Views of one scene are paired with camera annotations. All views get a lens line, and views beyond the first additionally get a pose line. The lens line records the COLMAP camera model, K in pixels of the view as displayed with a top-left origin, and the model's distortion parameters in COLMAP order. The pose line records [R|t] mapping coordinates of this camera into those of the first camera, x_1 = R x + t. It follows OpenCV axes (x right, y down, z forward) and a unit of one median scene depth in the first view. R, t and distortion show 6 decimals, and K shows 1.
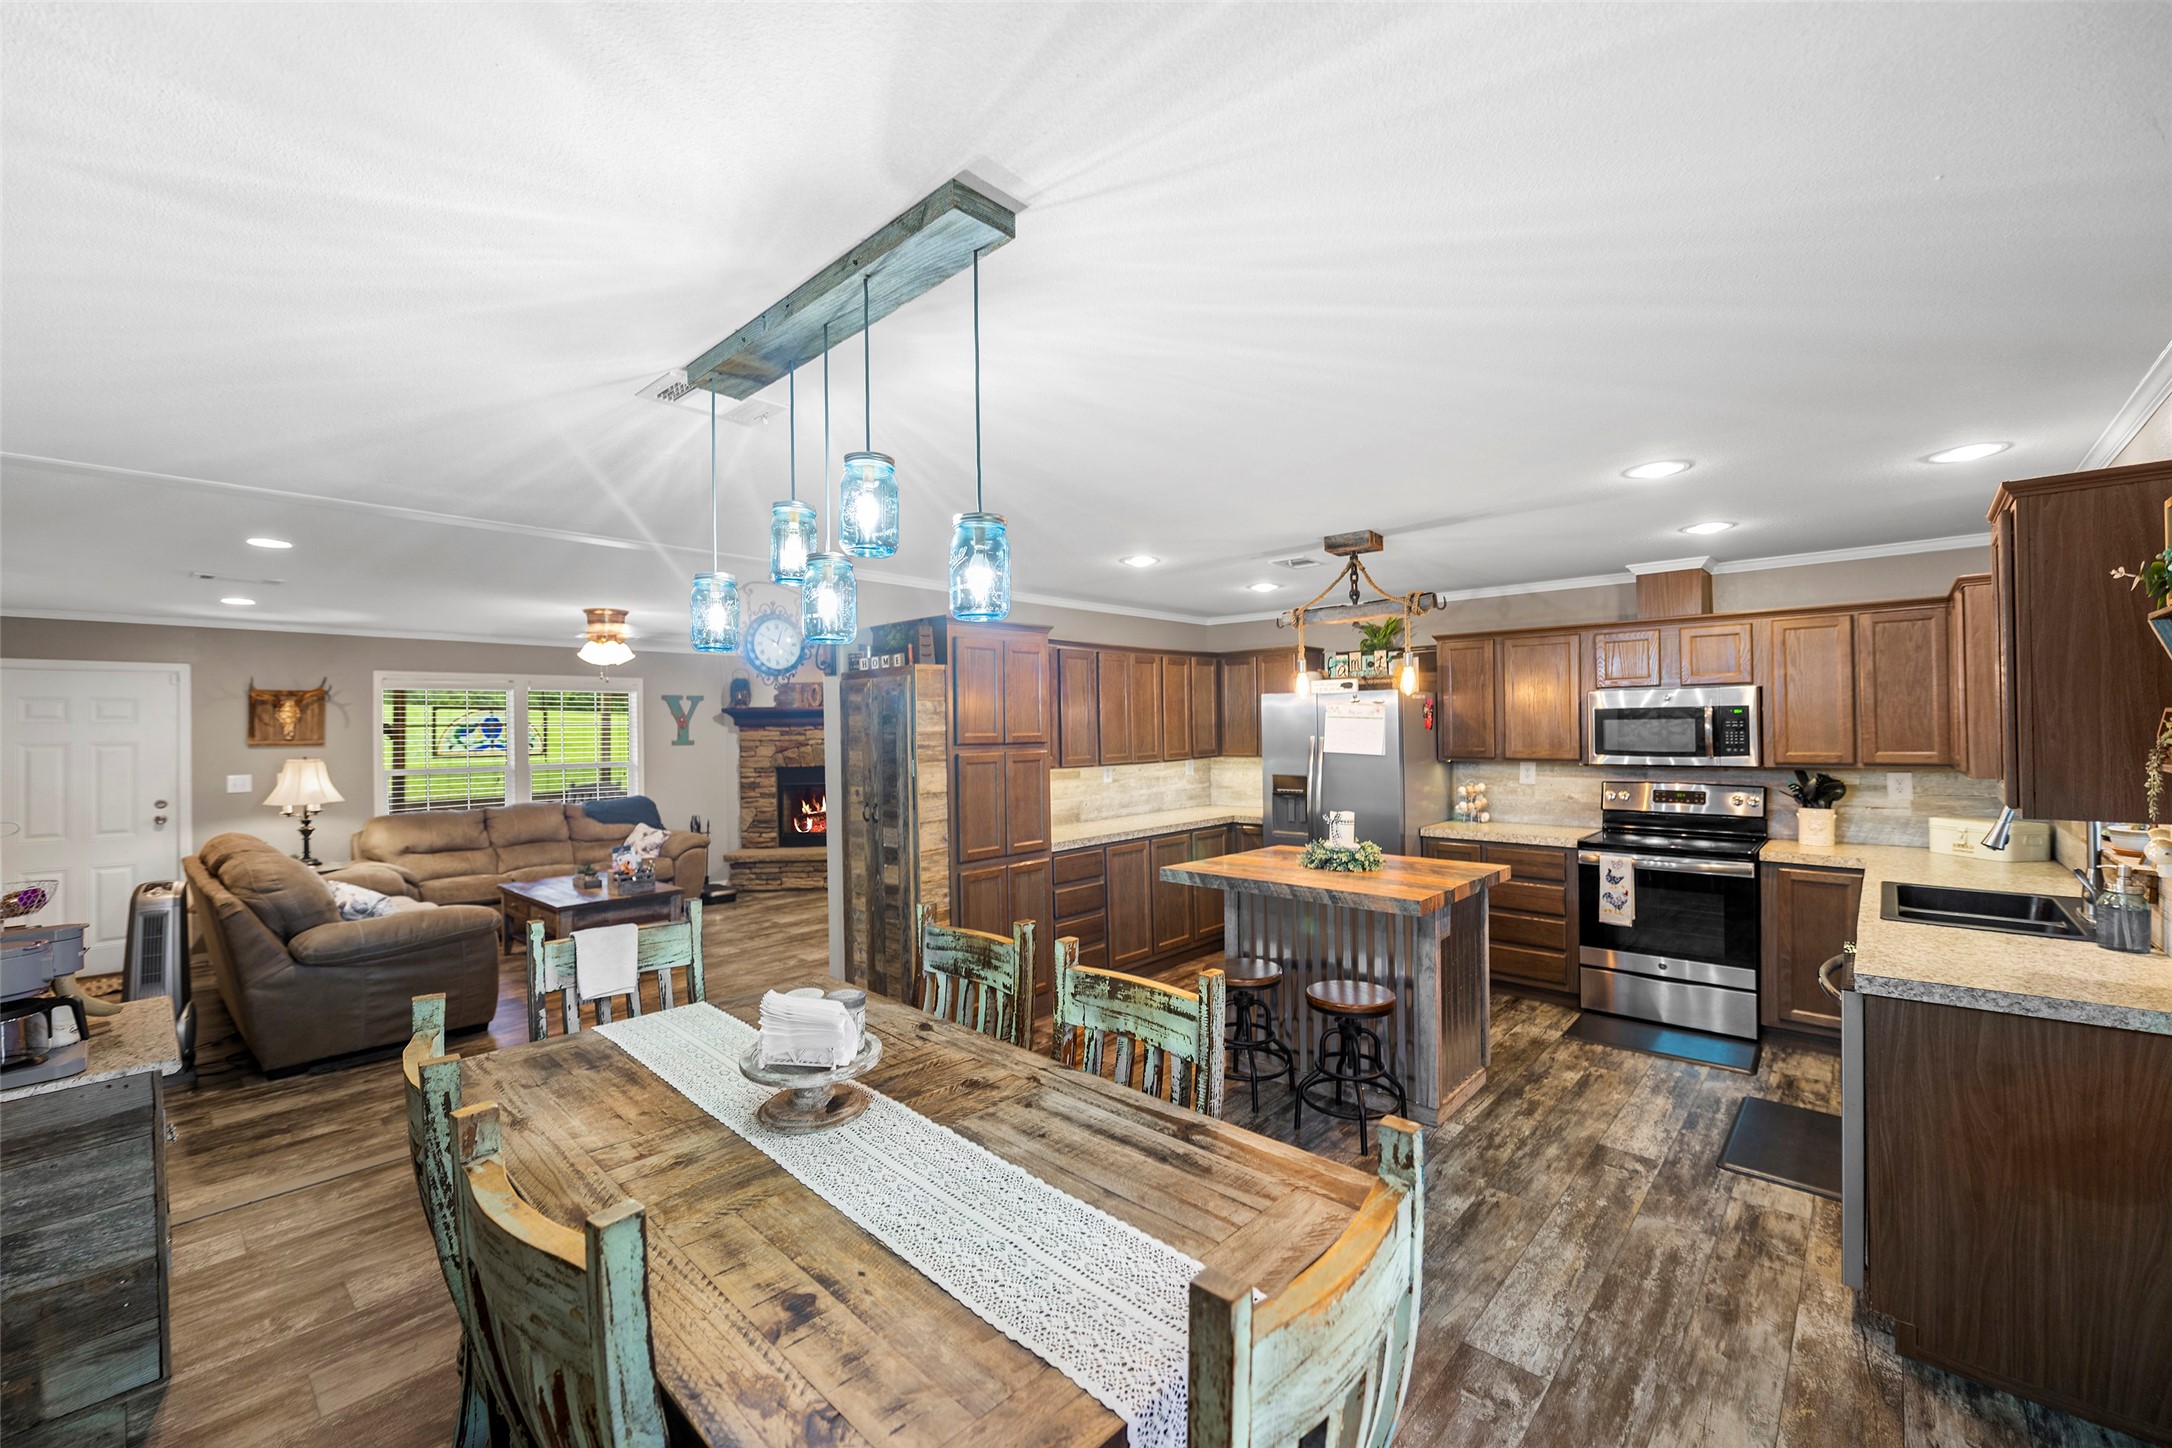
lens RADIAL K [[886.7, 0, 1085.4], [0, 886.7, 718.9], [0, 0, 1]] dist [-0.005087, -0.000506]
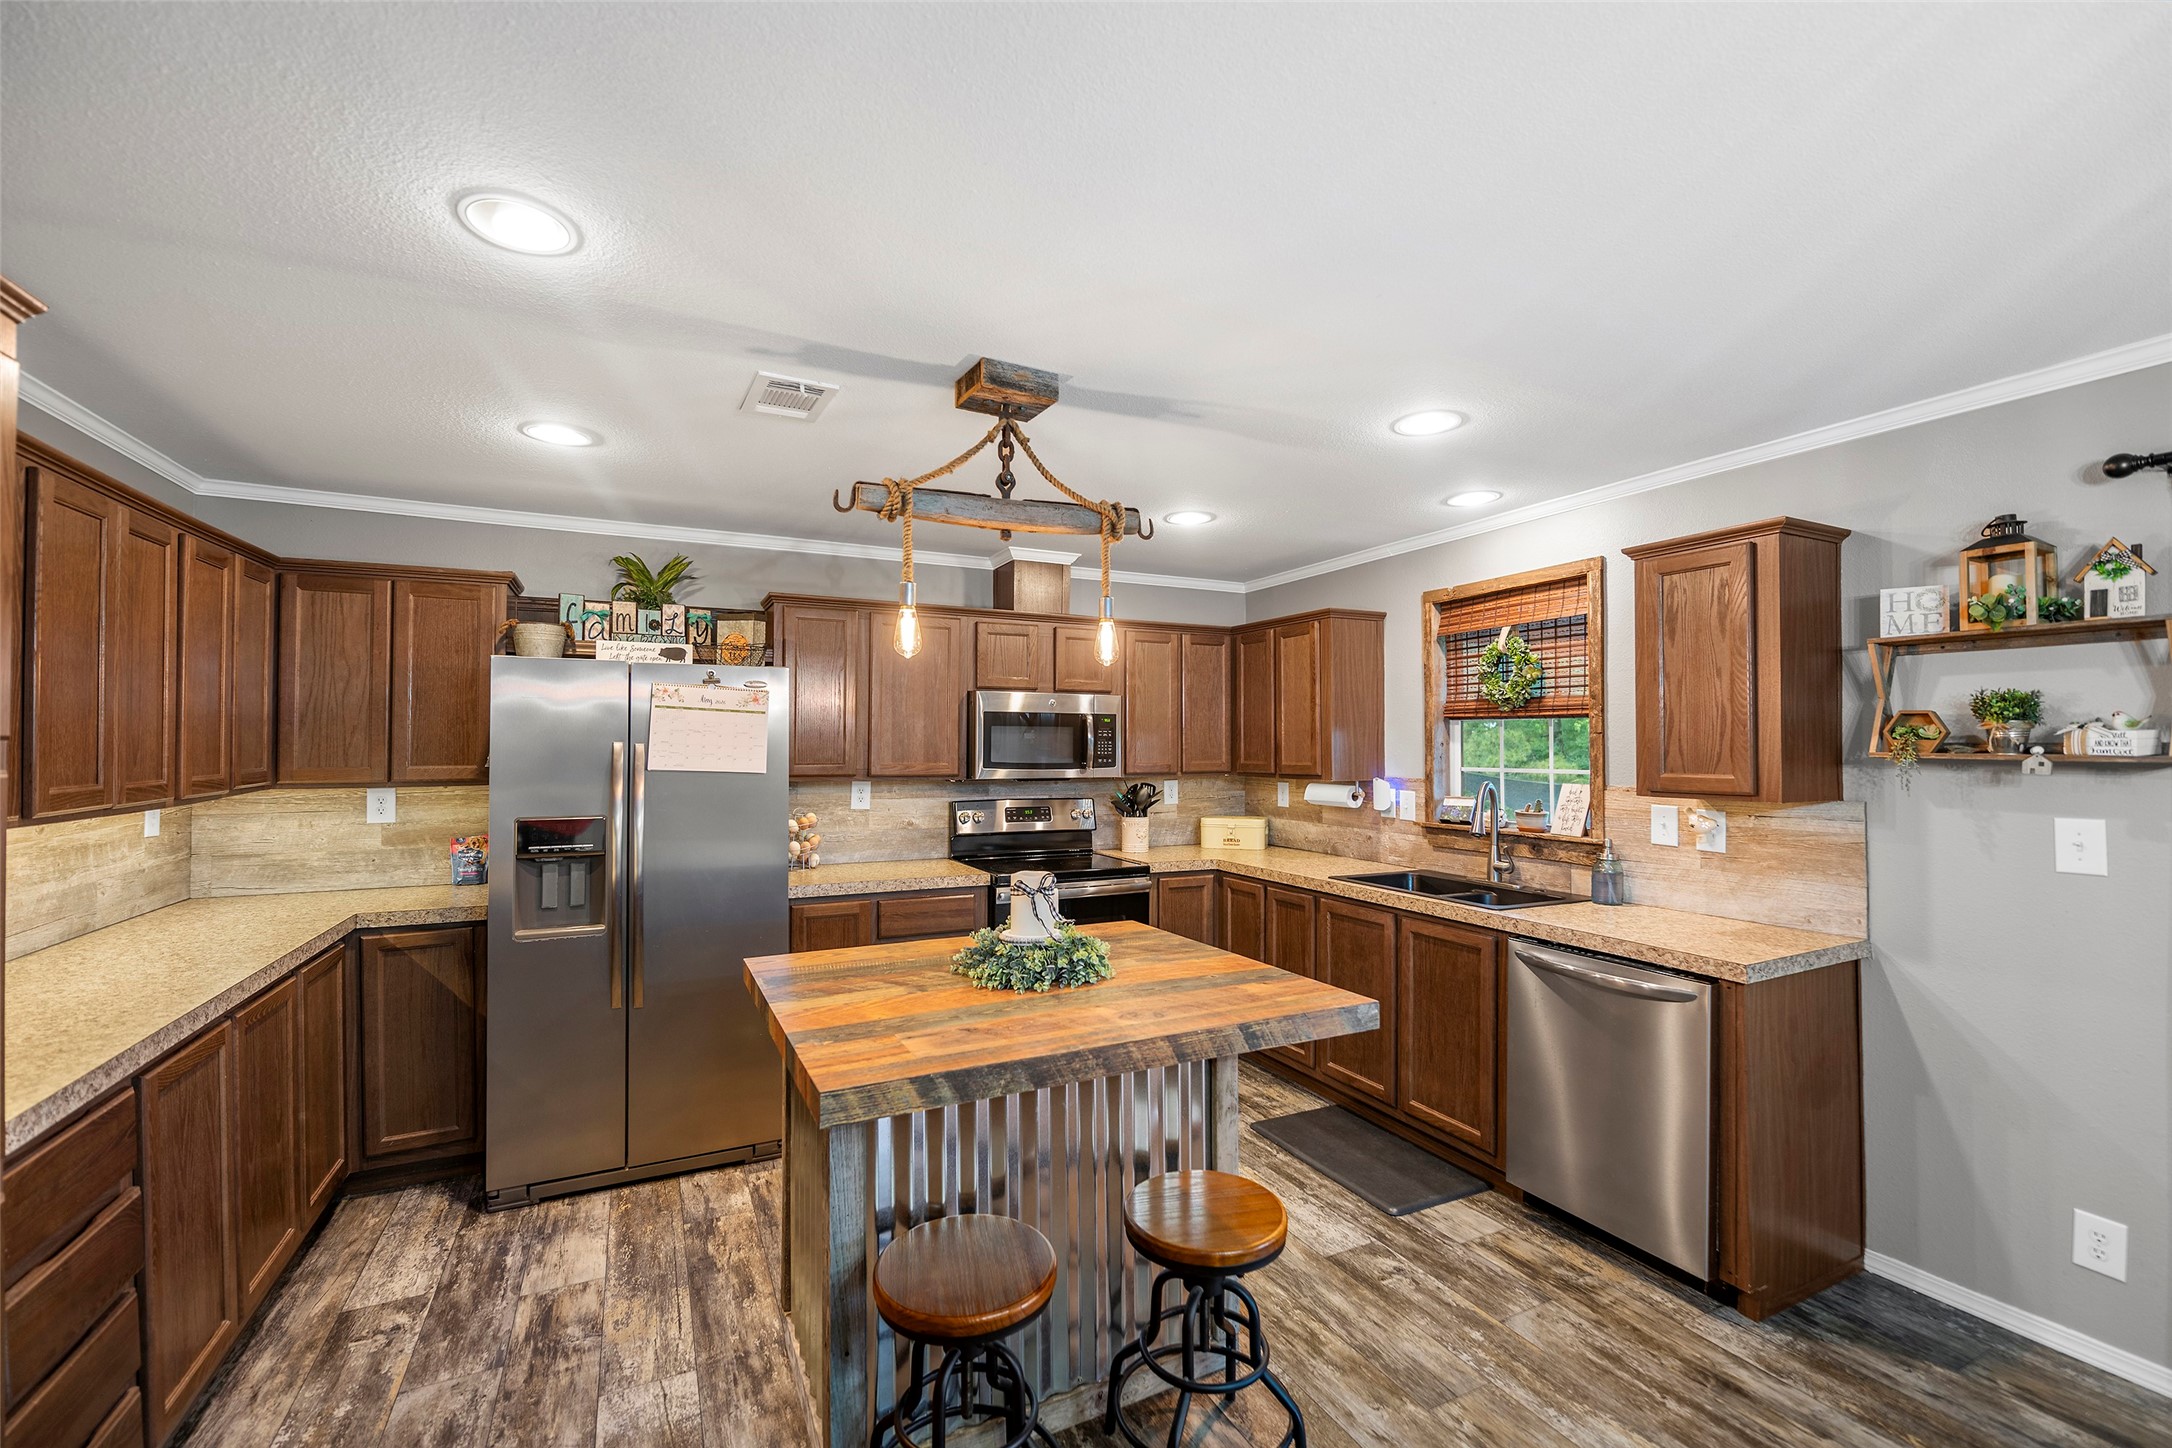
lens RADIAL K [[901.4, 0, 1089.0], [0, 901.4, 729.9], [0, 0, 1]] dist [-0.007615, -0.001011]
pose [[0.358162, 0.030060, 0.933175, -0.177434], [-0.014951, 0.999538, -0.026459, 0.026936], [-0.933540, -0.004475, 0.358446, 0.643406]]
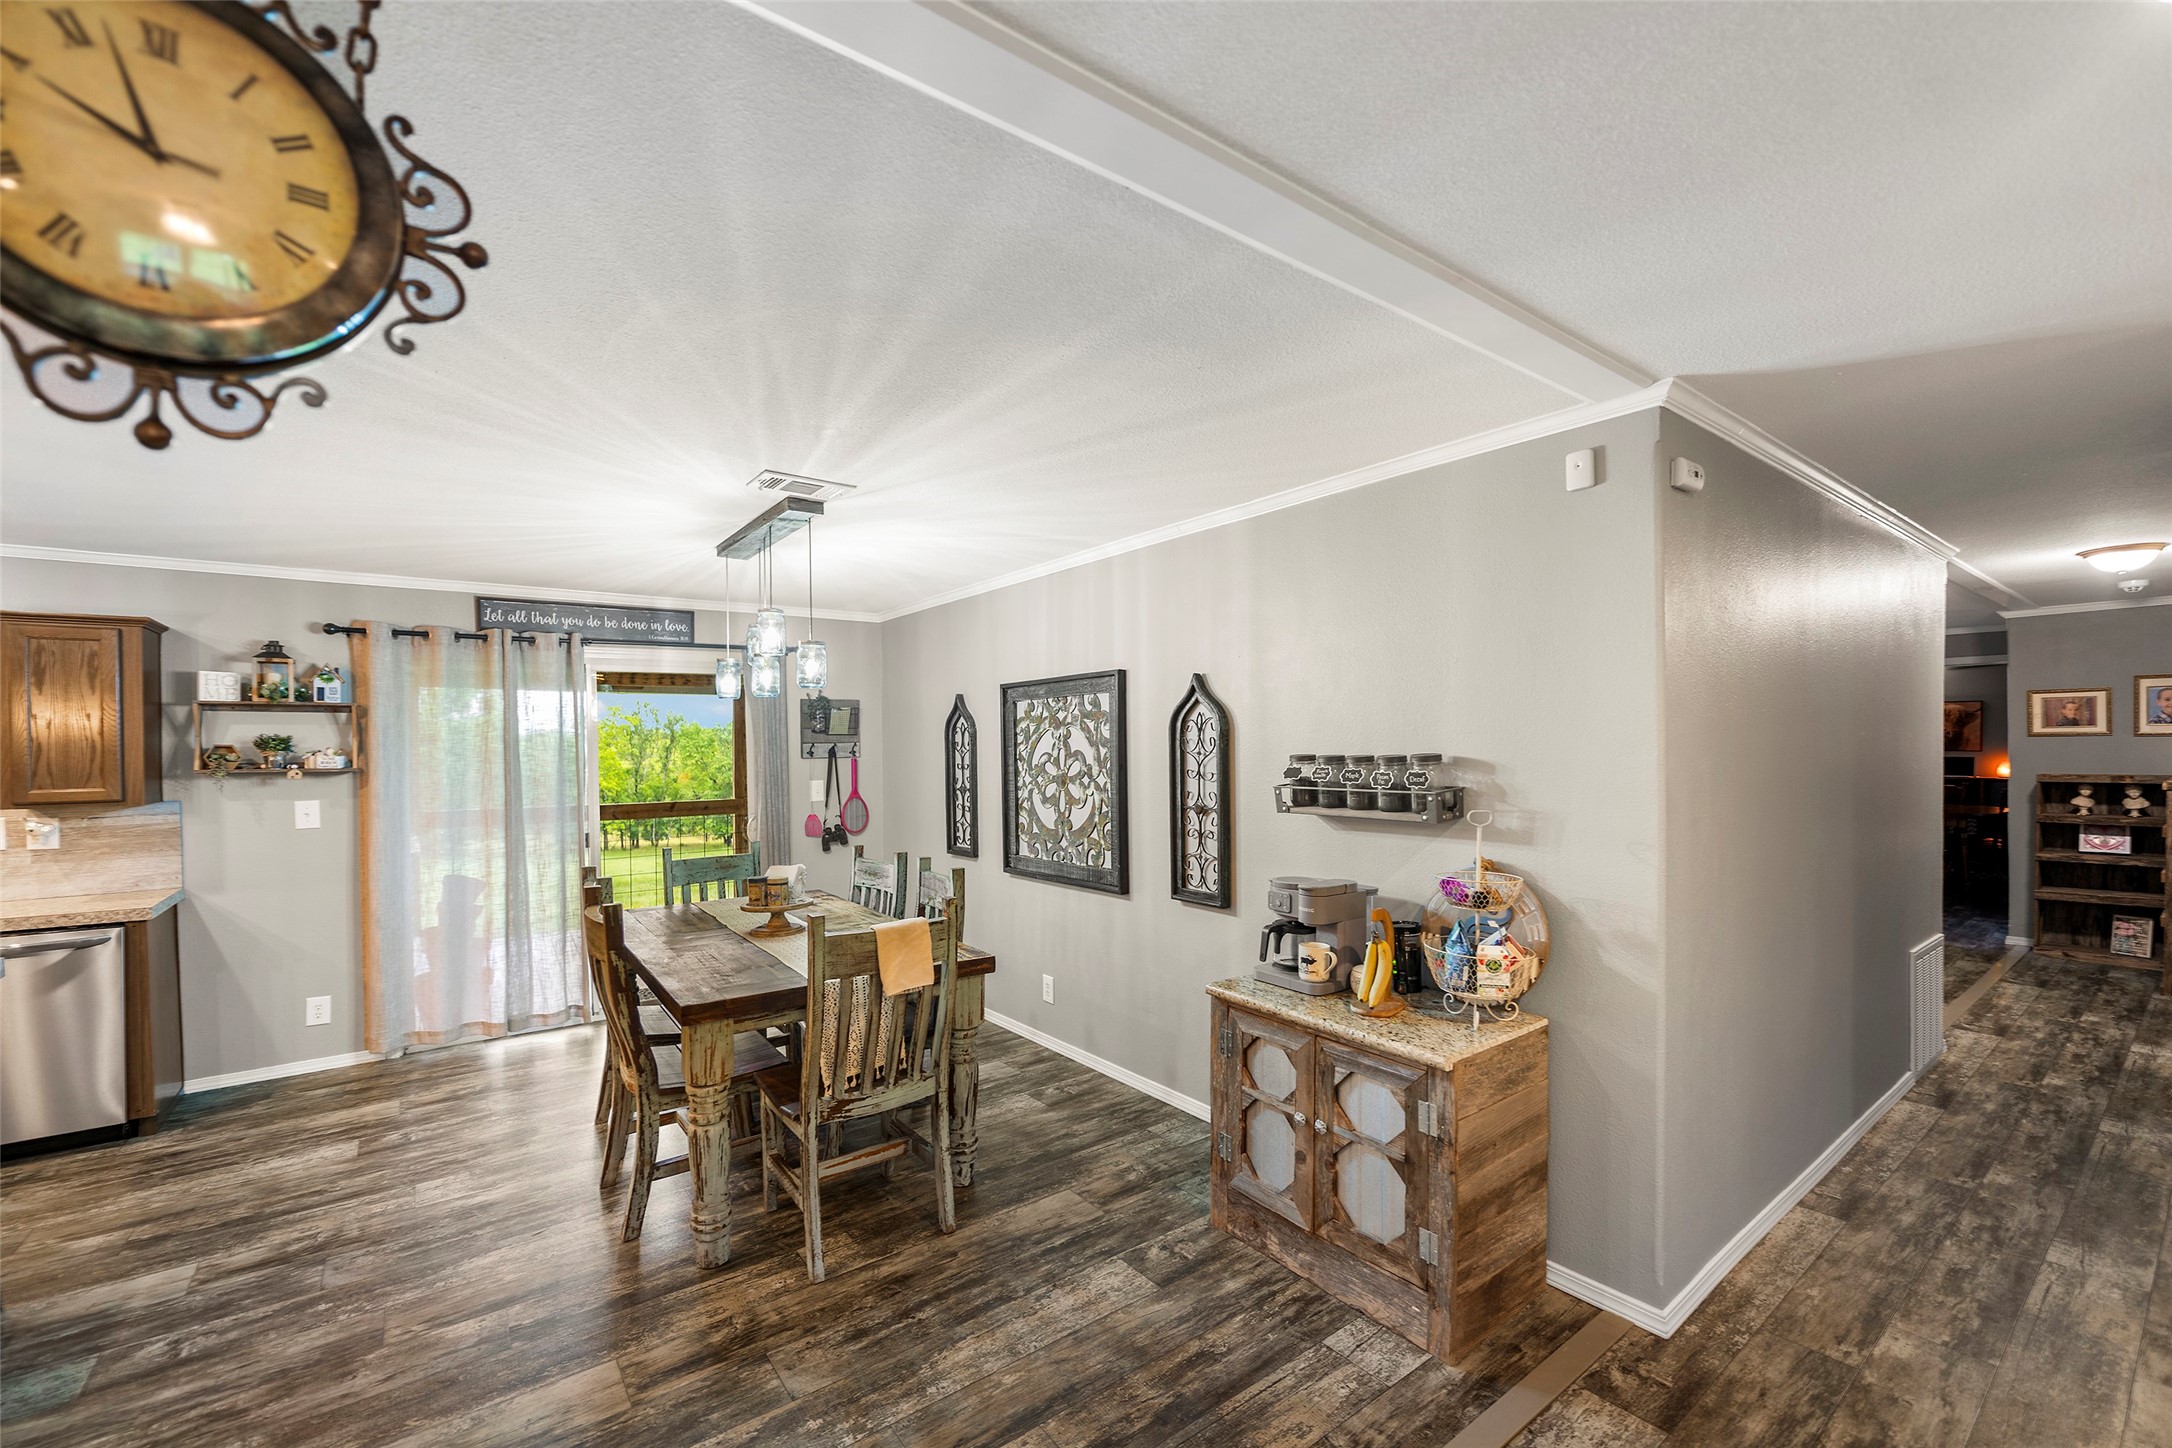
lens RADIAL K [[886.7, 0, 1107.2], [0, 886.7, 758.1], [0, 0, 1]] dist [-0.005087, -0.000506]
pose [[-0.985741, 0.021321, 0.166915, -0.529931], [0.022019, 0.999755, 0.002334, 0.025163], [-0.166824, 0.005976, -0.985969, 1.095730]]
